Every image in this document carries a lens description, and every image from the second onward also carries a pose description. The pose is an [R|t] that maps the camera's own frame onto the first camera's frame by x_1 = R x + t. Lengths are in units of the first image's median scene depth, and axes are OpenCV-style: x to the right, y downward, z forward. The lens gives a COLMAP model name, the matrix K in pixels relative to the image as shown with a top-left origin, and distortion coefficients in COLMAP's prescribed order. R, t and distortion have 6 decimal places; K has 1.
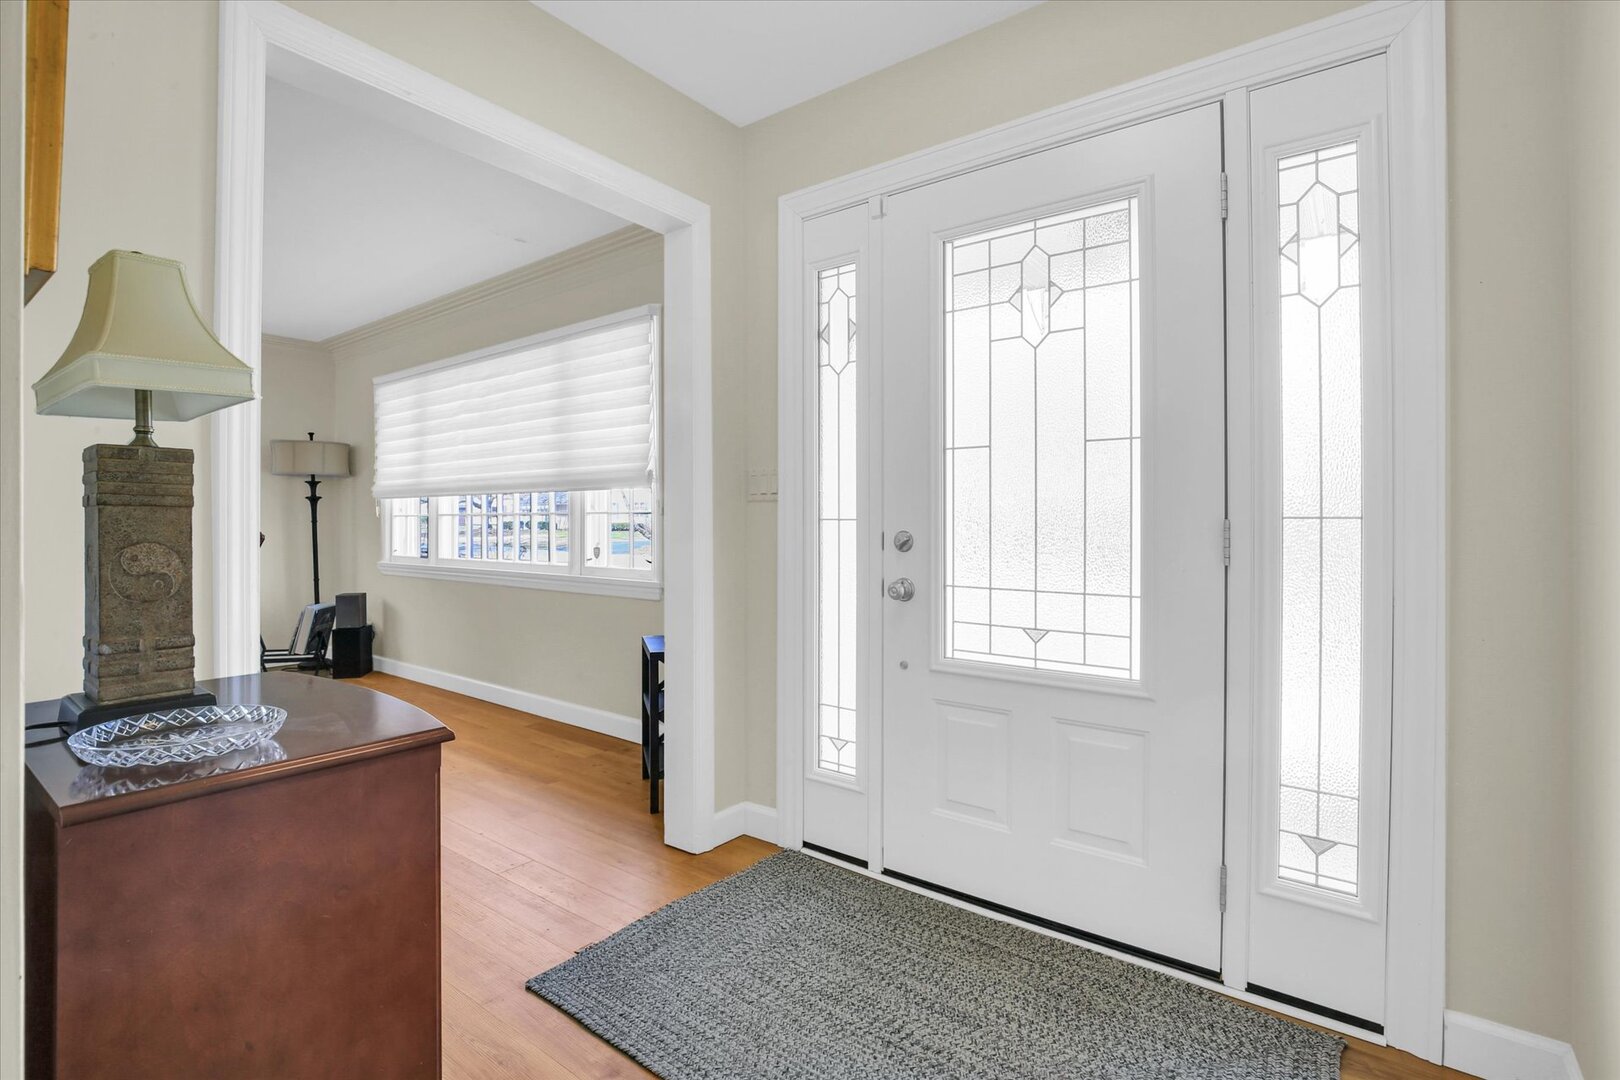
lens RADIAL K [[758.0, 0, 808.9], [0, 758.0, 525.3], [0, 0, 1]] dist [-0.028228, 0.000739]
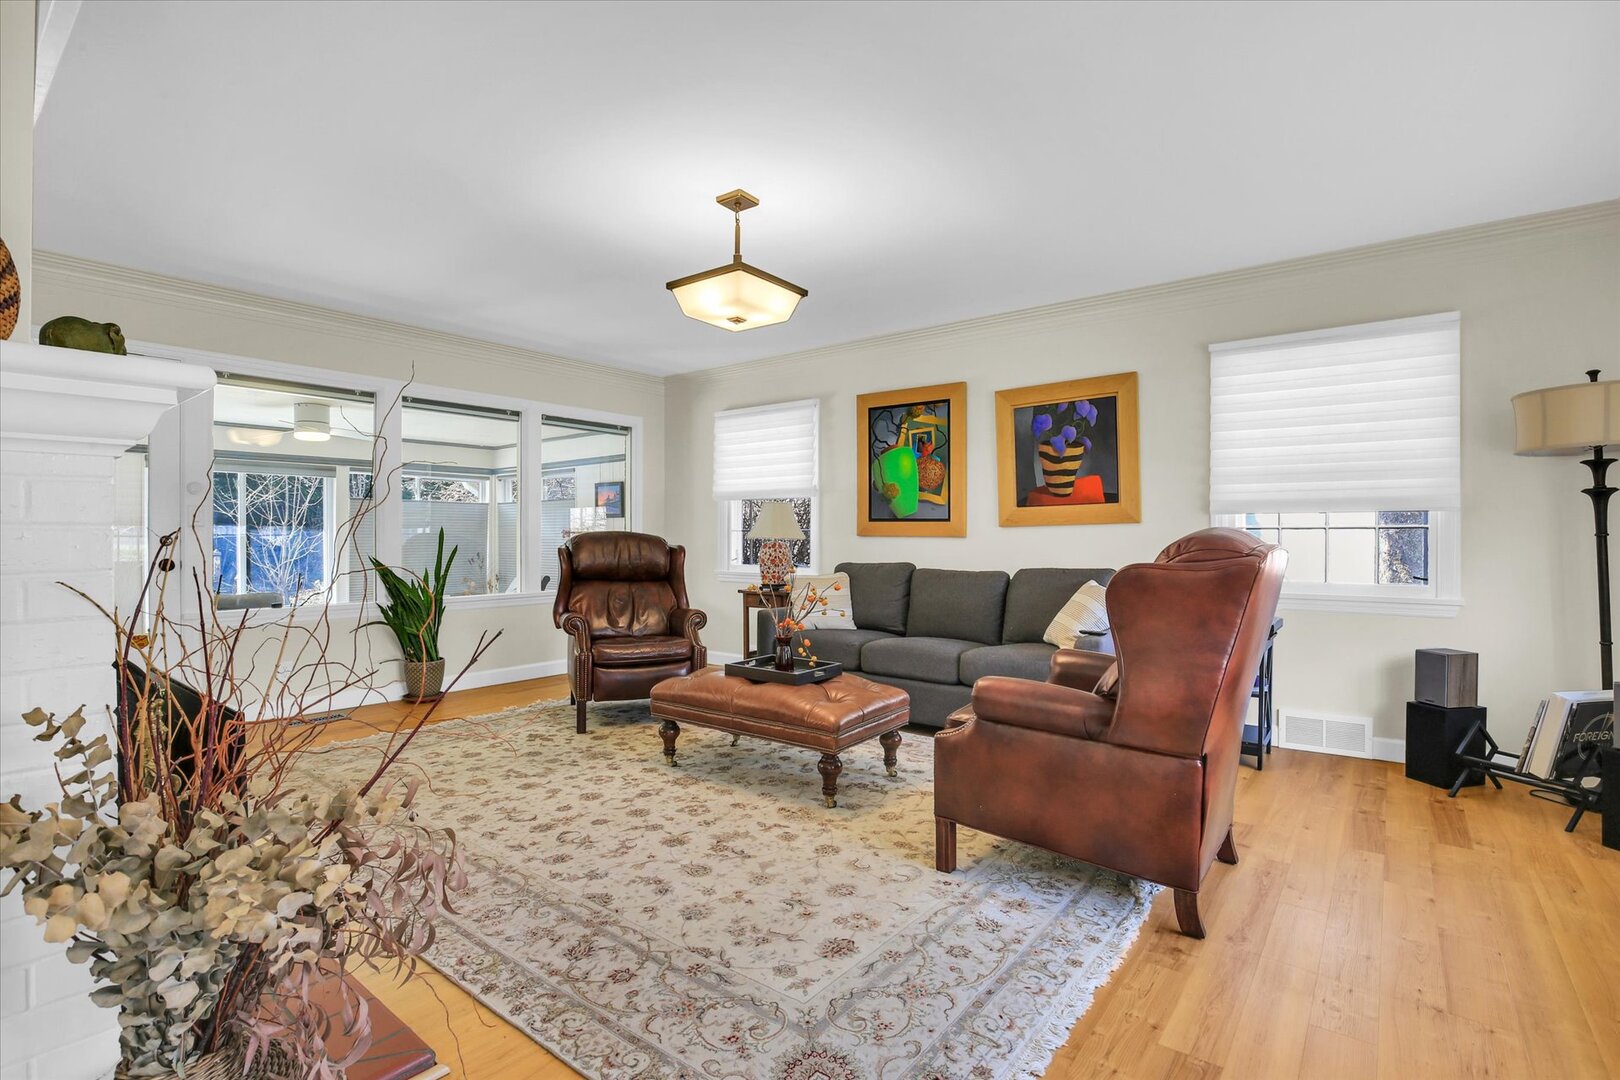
lens RADIAL K [[758.0, 0, 793.0], [0, 758.0, 543.5], [0, 0, 1]] dist [-0.028228, 0.000739]
pose [[-0.024301, 0.010902, -0.999645, -0.152156], [0.000705, 0.999940, 0.010888, -0.006171], [0.999704, -0.000440, -0.024307, 0.543816]]
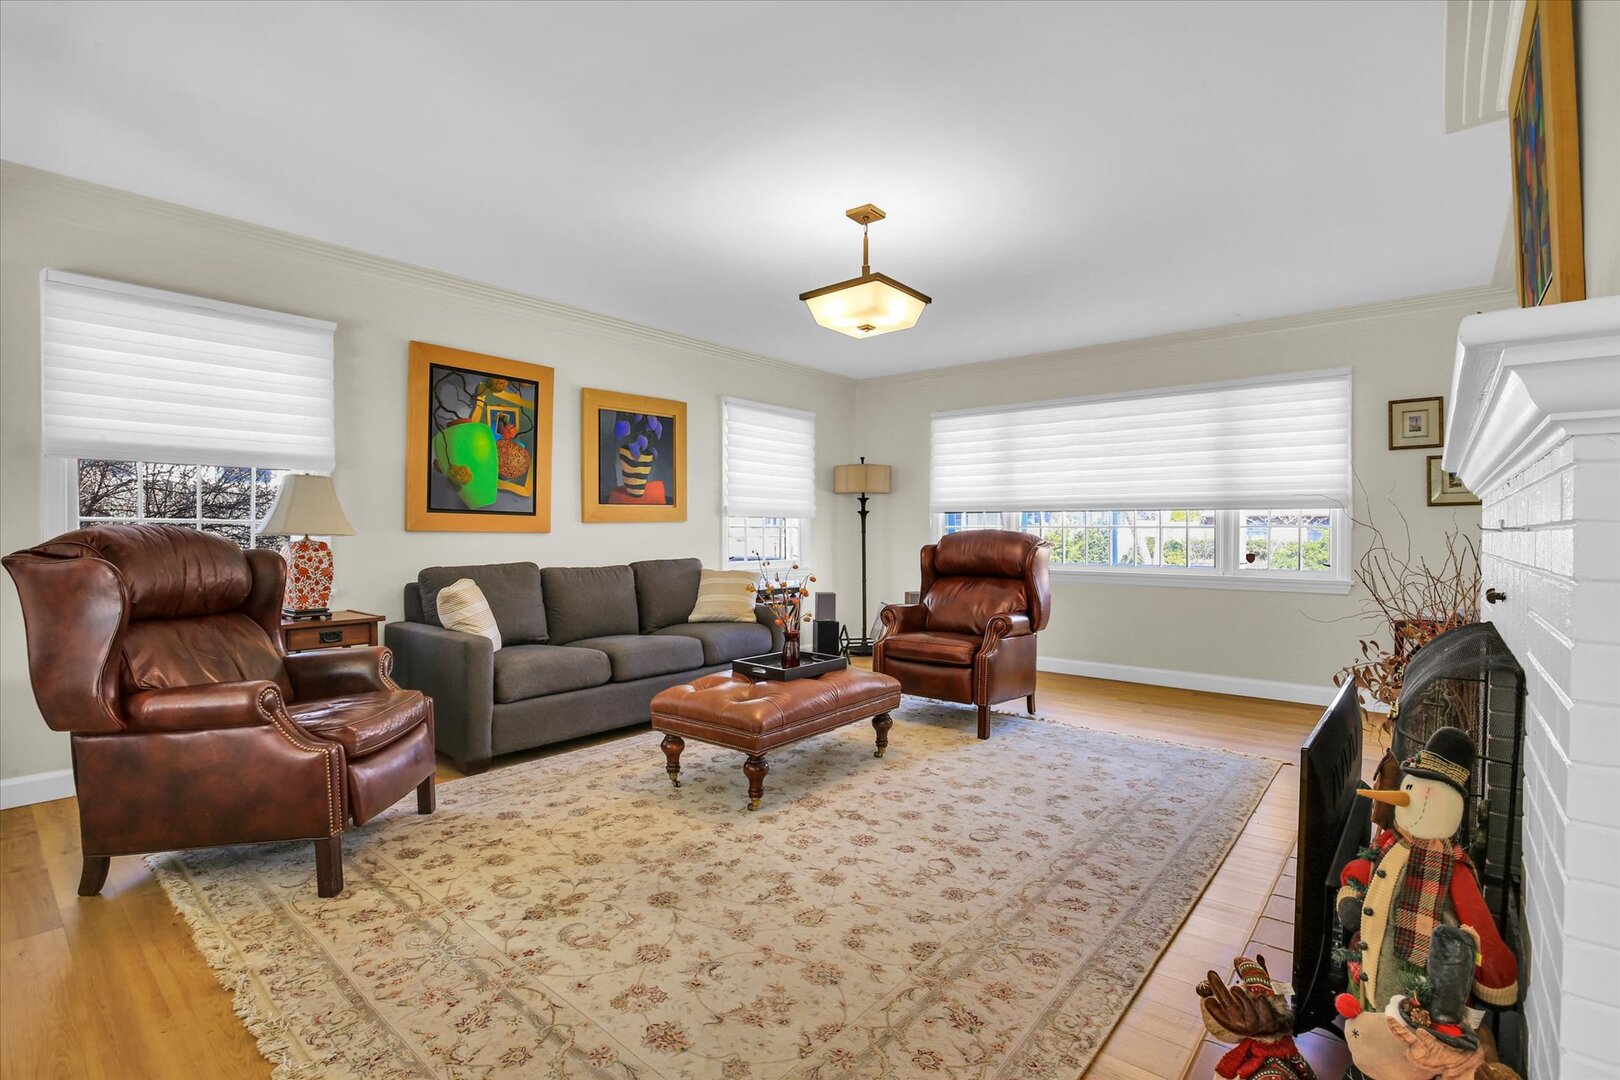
lens RADIAL K [[758.0, 0, 807.2], [0, 758.0, 533.5], [0, 0, 1]] dist [-0.028228, 0.000739]
pose [[0.998844, 0.002787, -0.047999, -0.867899], [-0.002754, 0.999996, 0.000756, -0.003881], [0.048001, -0.000623, 0.998847, -0.259152]]
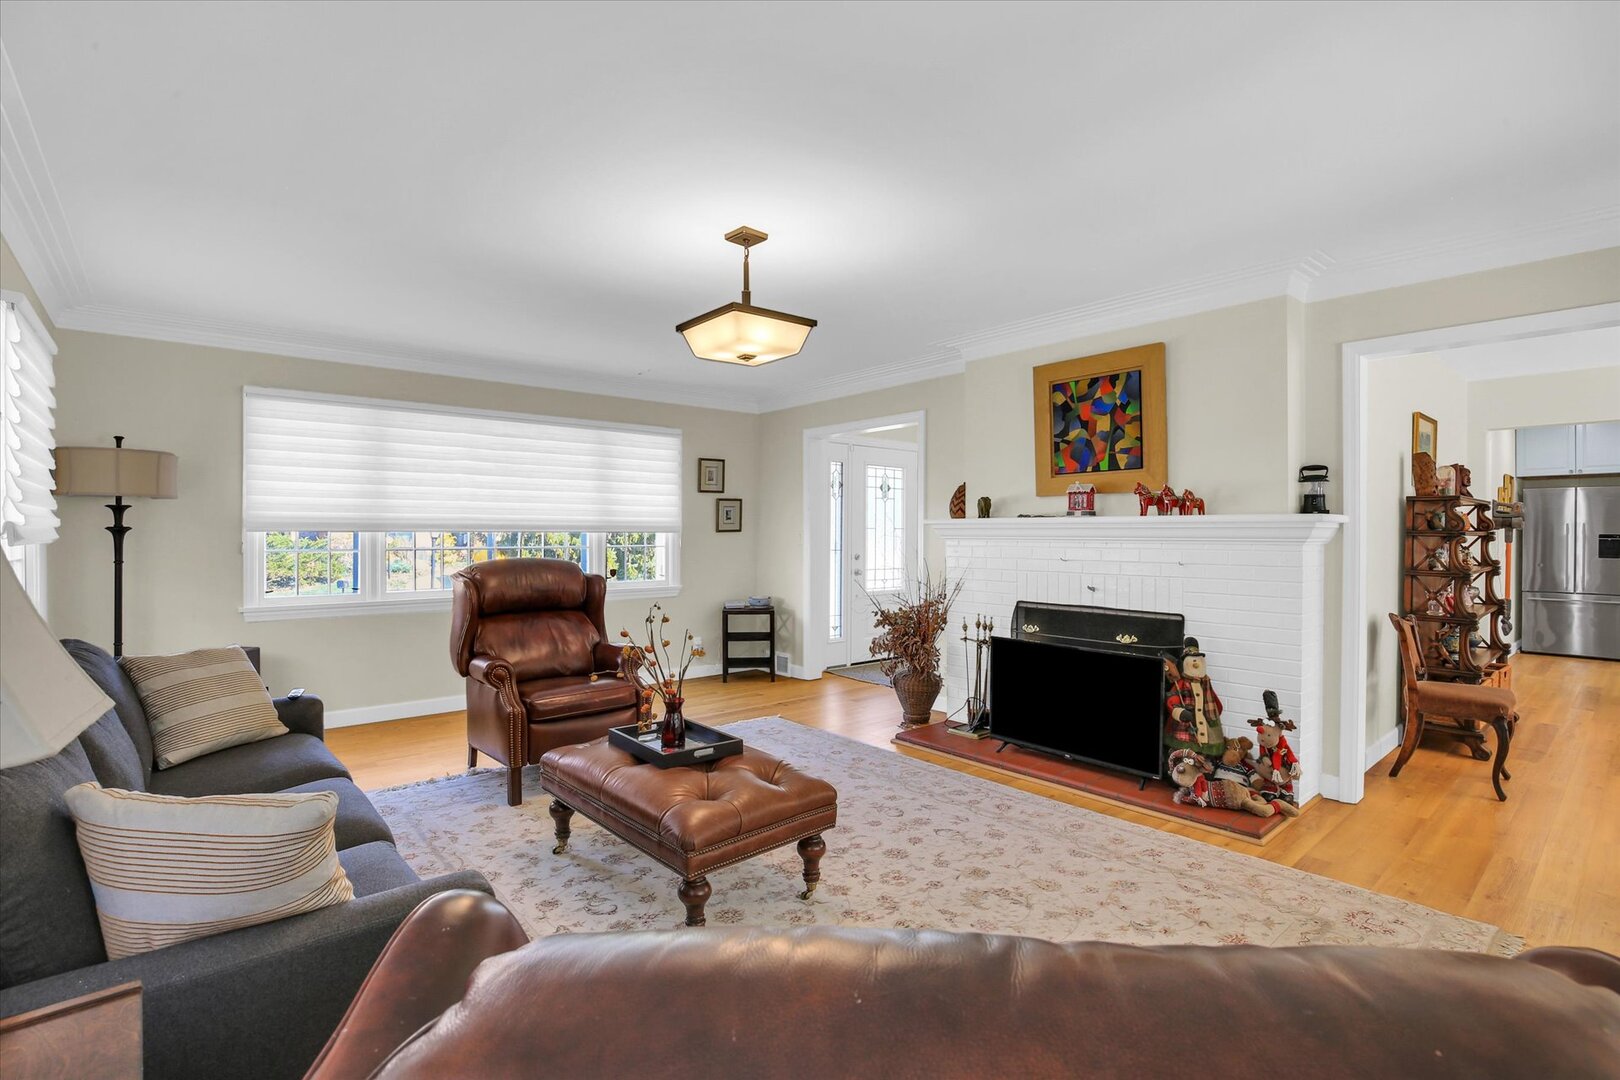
lens RADIAL K [[758.0, 0, 806.1], [0, 758.0, 531.0], [0, 0, 1]] dist [-0.028228, 0.000739]
pose [[0.207684, -0.000836, 0.978196, -1.514640], [-0.001269, 0.999999, 0.001124, -0.045318], [-0.978195, -0.001475, 0.207683, 0.277194]]
